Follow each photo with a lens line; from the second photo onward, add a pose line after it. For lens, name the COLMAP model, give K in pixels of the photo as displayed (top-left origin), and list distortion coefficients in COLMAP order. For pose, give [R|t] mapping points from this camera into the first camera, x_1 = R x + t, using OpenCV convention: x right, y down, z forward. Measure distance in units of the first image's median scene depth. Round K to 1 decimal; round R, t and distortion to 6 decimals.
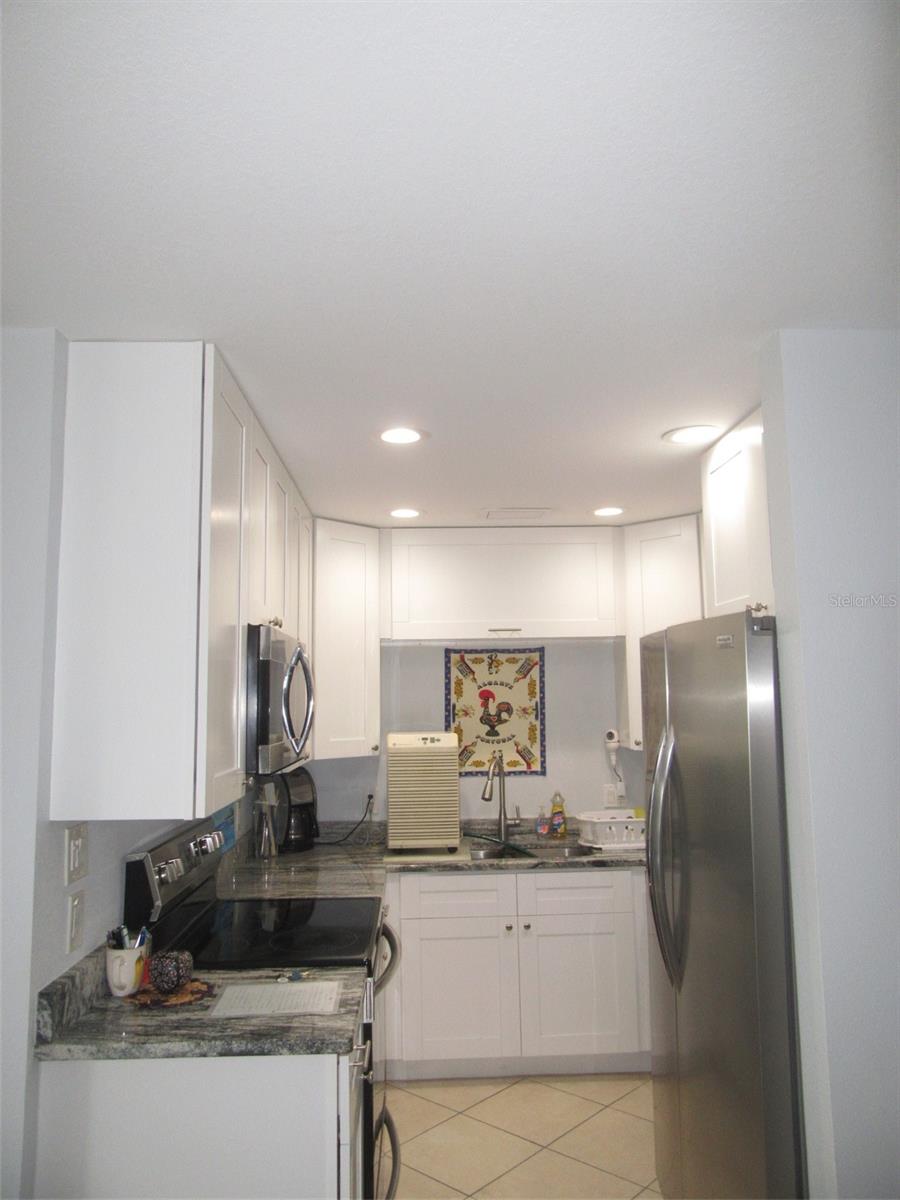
lens RADIAL K [[860.2, 0, 450.0], [0, 860.2, 600.0], [0, 0, 1]] dist [-0.028977, 0.007988]
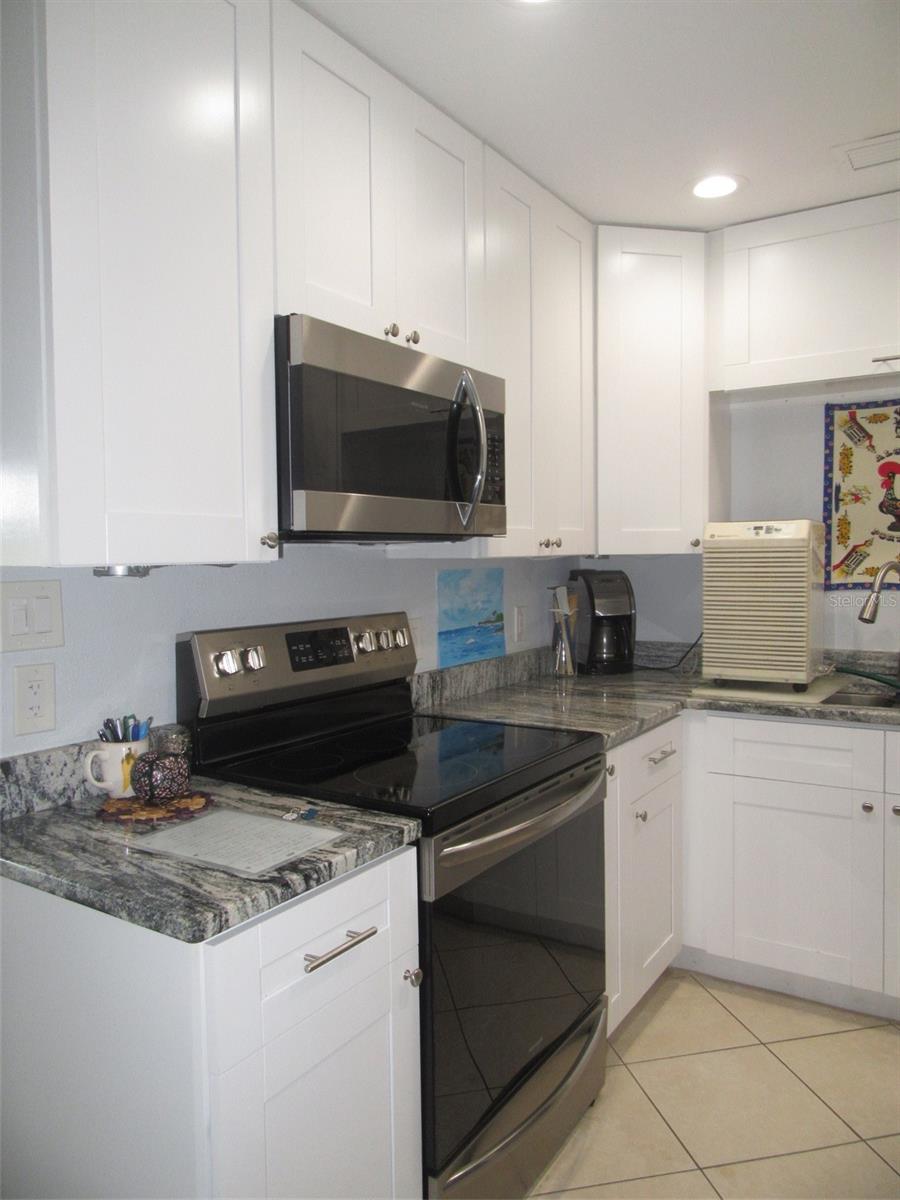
lens RADIAL K [[860.2, 0, 450.0], [0, 860.2, 600.0], [0, 0, 1]] dist [-0.028977, 0.007988]
pose [[0.811635, 0.031042, -0.583340, 0.173820], [0.074235, 0.985010, 0.155704, 0.093012], [0.579429, -0.169679, 0.797164, 0.298235]]
